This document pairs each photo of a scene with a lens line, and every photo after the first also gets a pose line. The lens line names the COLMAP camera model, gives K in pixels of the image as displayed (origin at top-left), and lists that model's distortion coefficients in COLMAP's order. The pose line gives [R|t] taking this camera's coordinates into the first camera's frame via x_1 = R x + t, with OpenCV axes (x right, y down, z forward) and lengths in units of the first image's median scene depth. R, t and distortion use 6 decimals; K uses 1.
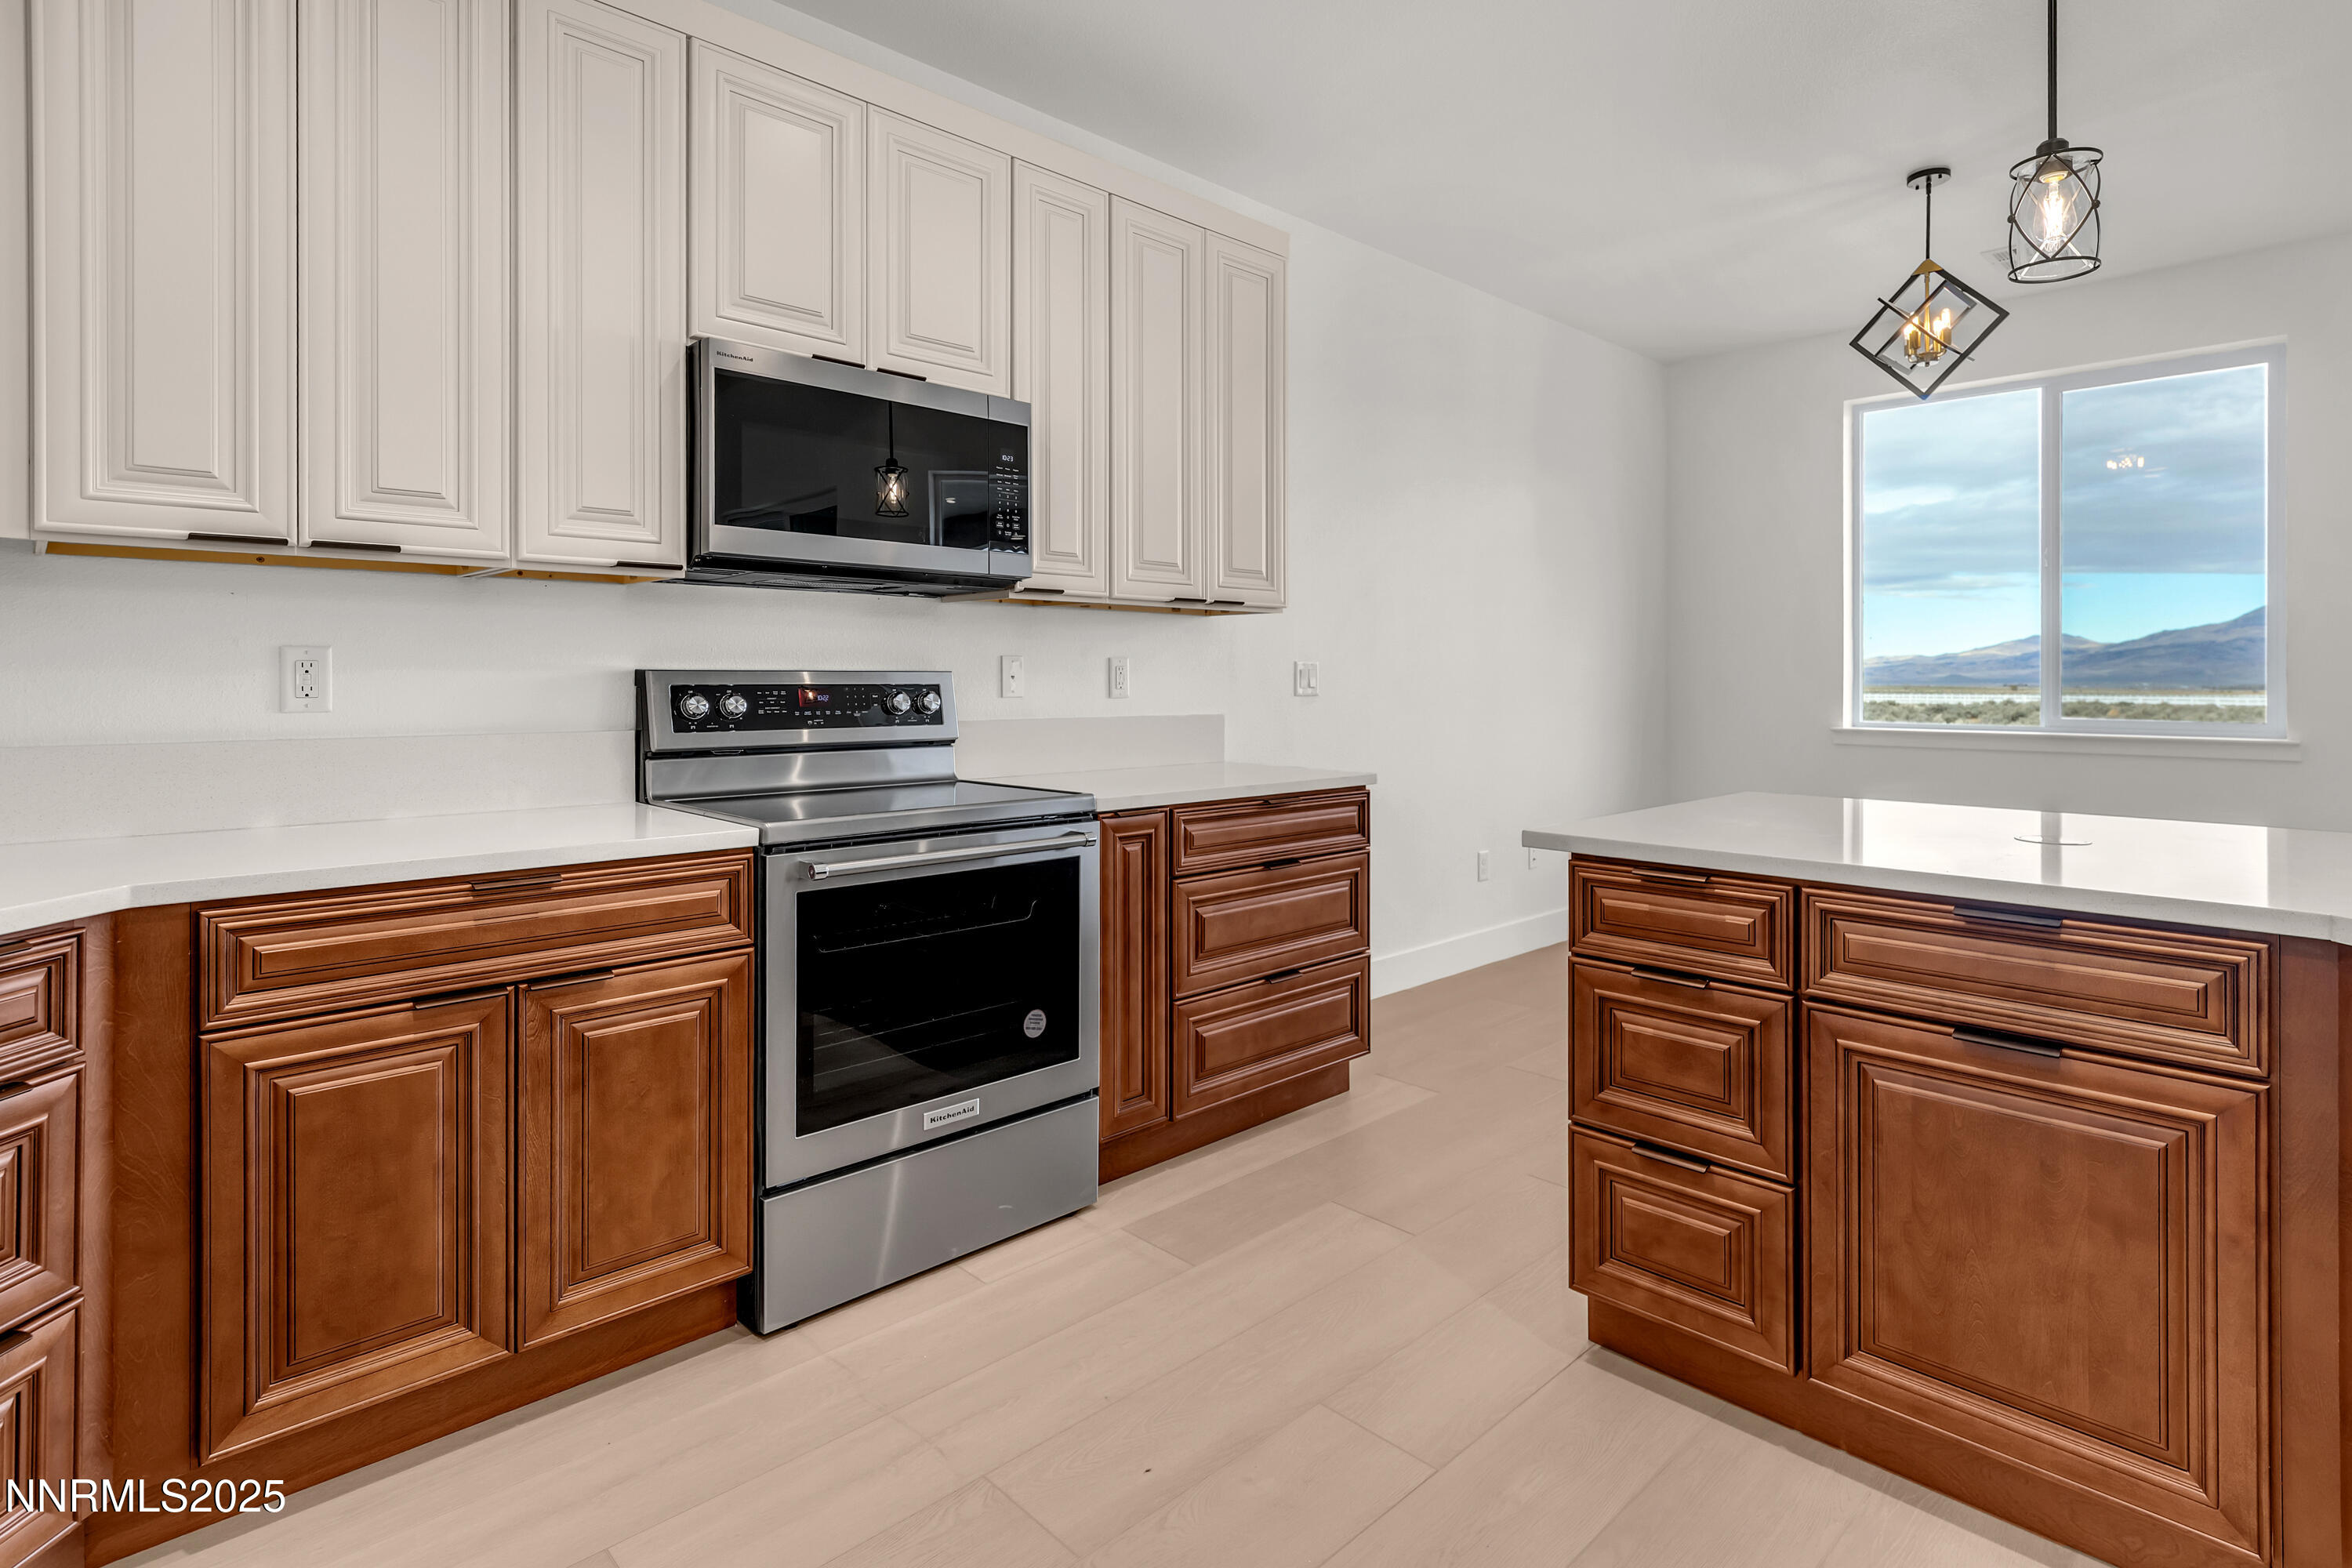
lens RADIAL K [[1192.4, 0, 1183.0], [0, 1192.4, 694.6], [0, 0, 1]] dist [0.014344, 0.003118]
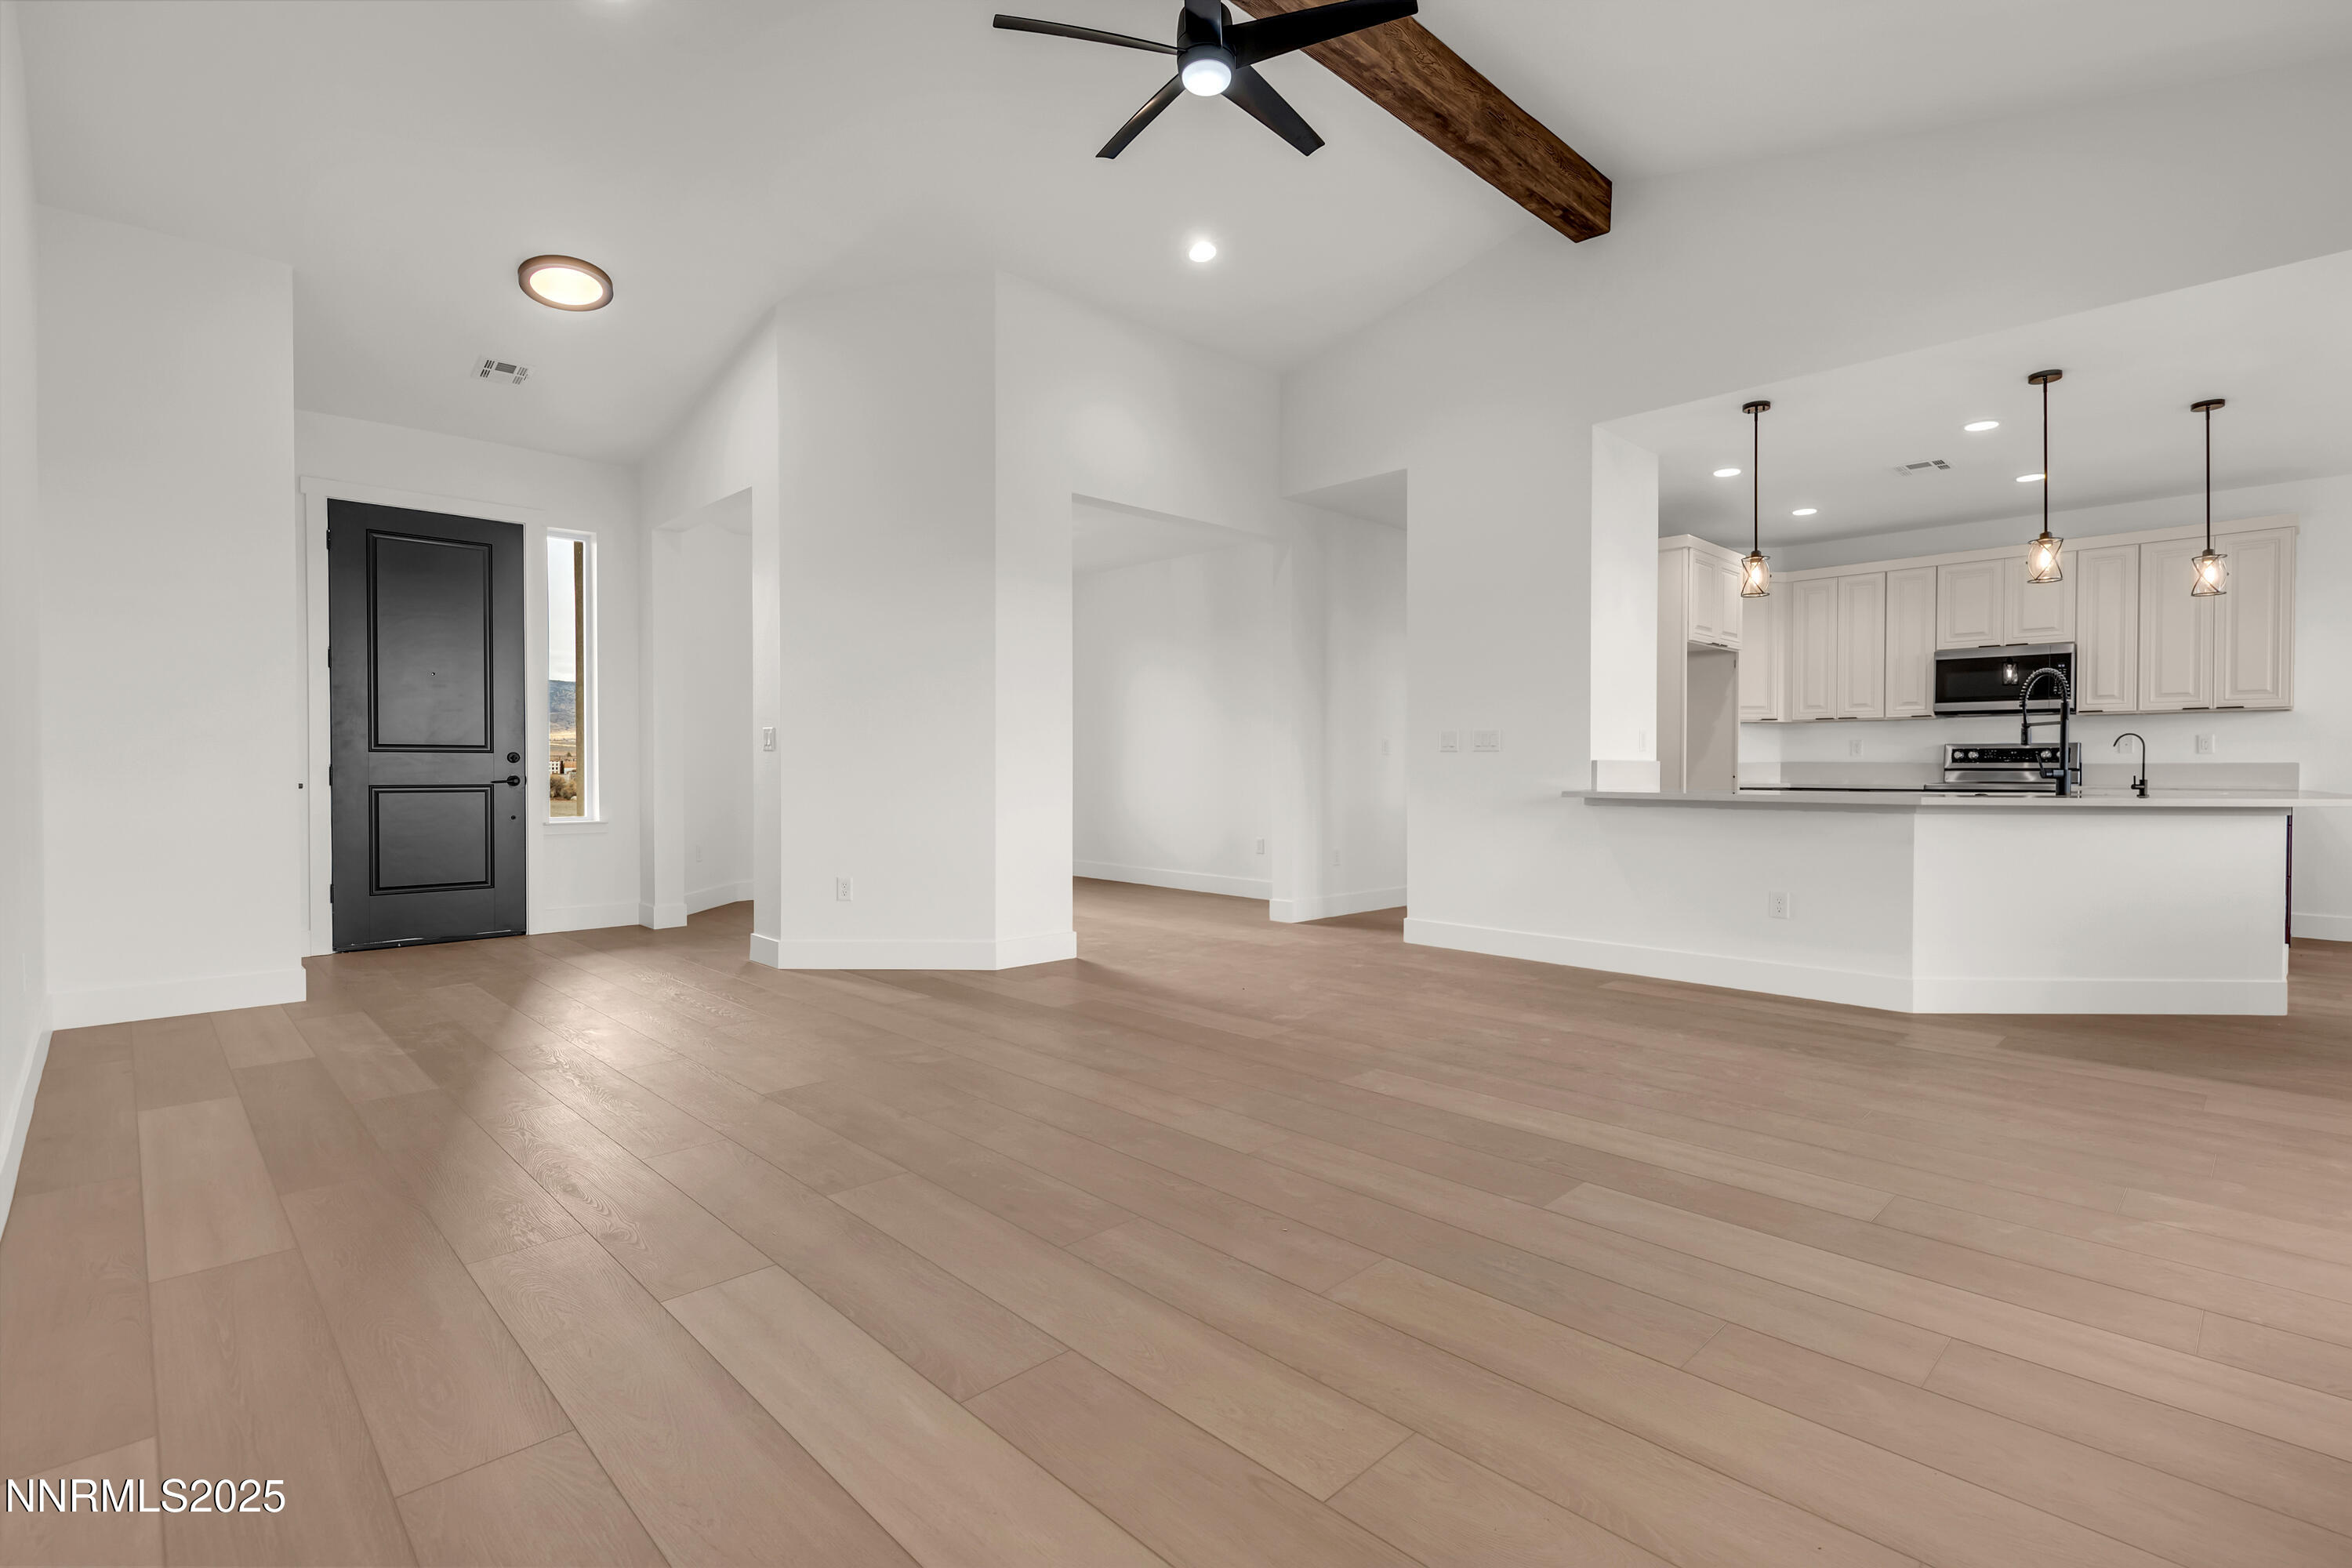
lens RADIAL K [[1083.0, 0, 1224.2], [0, 1083.0, 786.3], [0, 0, 1]] dist [0.005153, -0.000184]
pose [[0.028330, 0.022530, -0.999345, 2.258426], [-0.009761, 0.999705, 0.022261, 0.043638], [0.999551, 0.009124, 0.028542, -0.983181]]
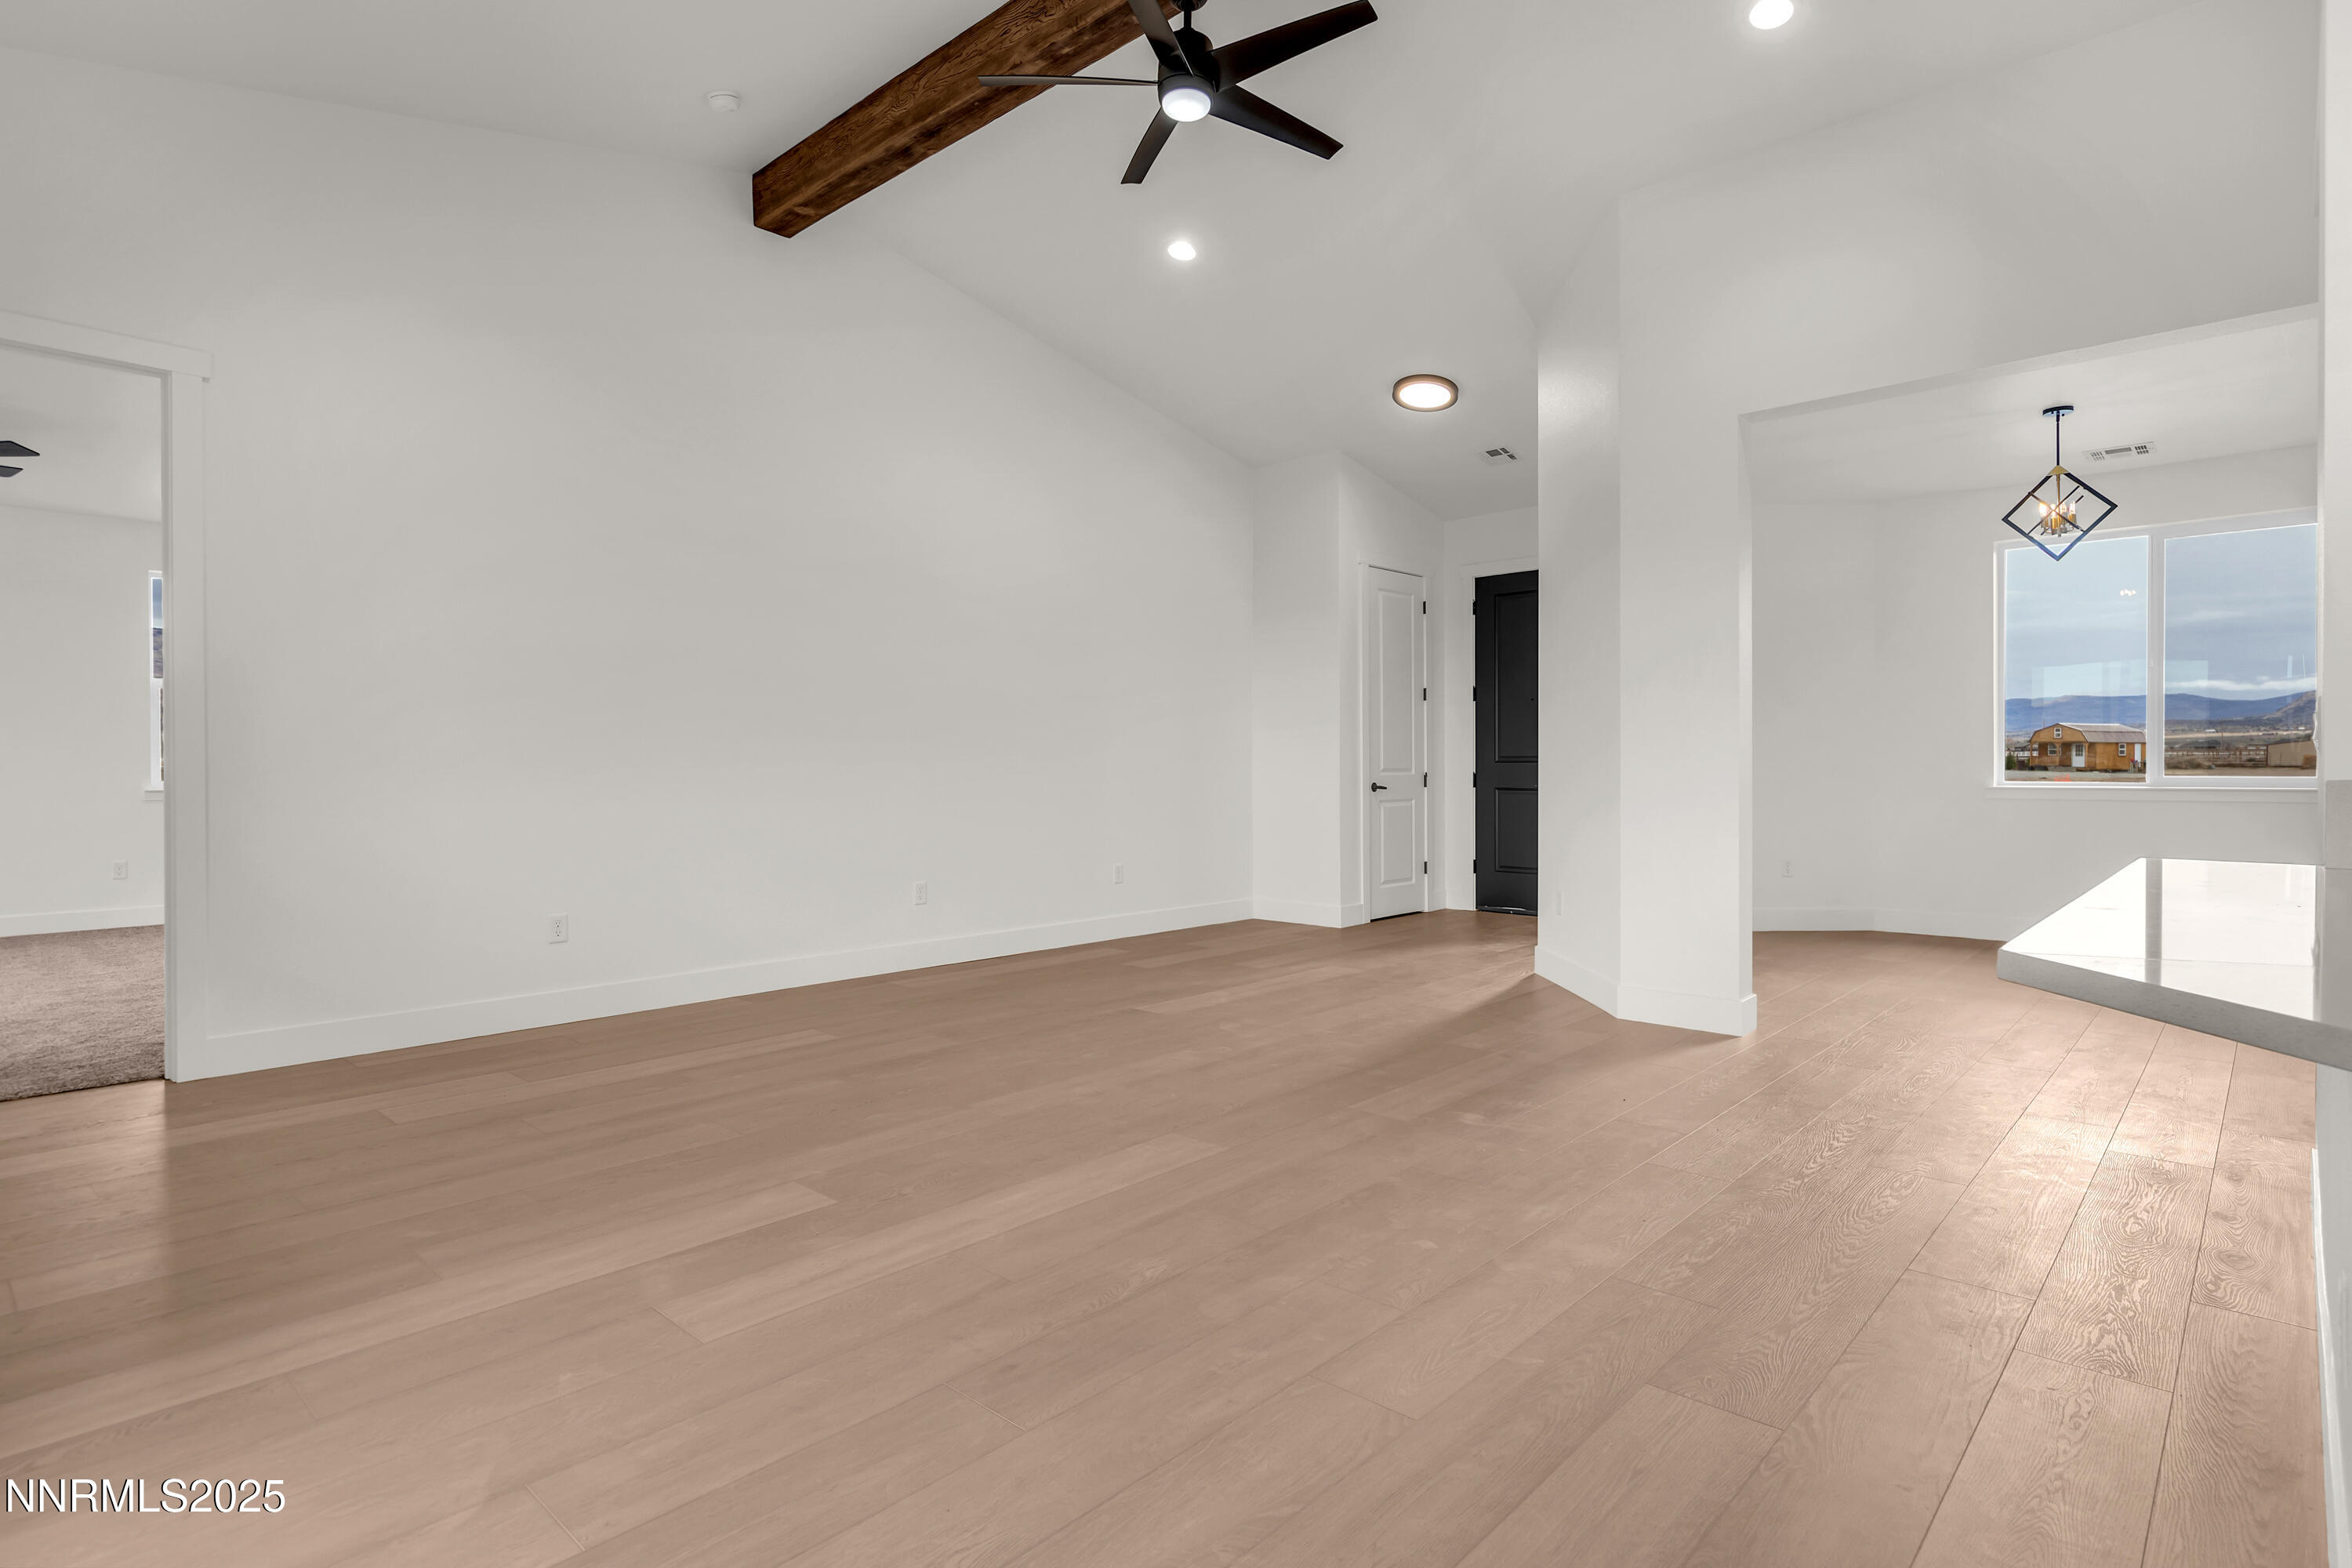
lens RADIAL K [[1192.4, 0, 1177.3], [0, 1192.4, 765.8], [0, 0, 1]] dist [0.014344, 0.003118]
pose [[-0.998248, 0.006991, -0.058760, 1.119157], [0.006343, 0.999917, 0.011217, 0.010451], [0.058833, 0.010825, -0.998209, 0.398723]]
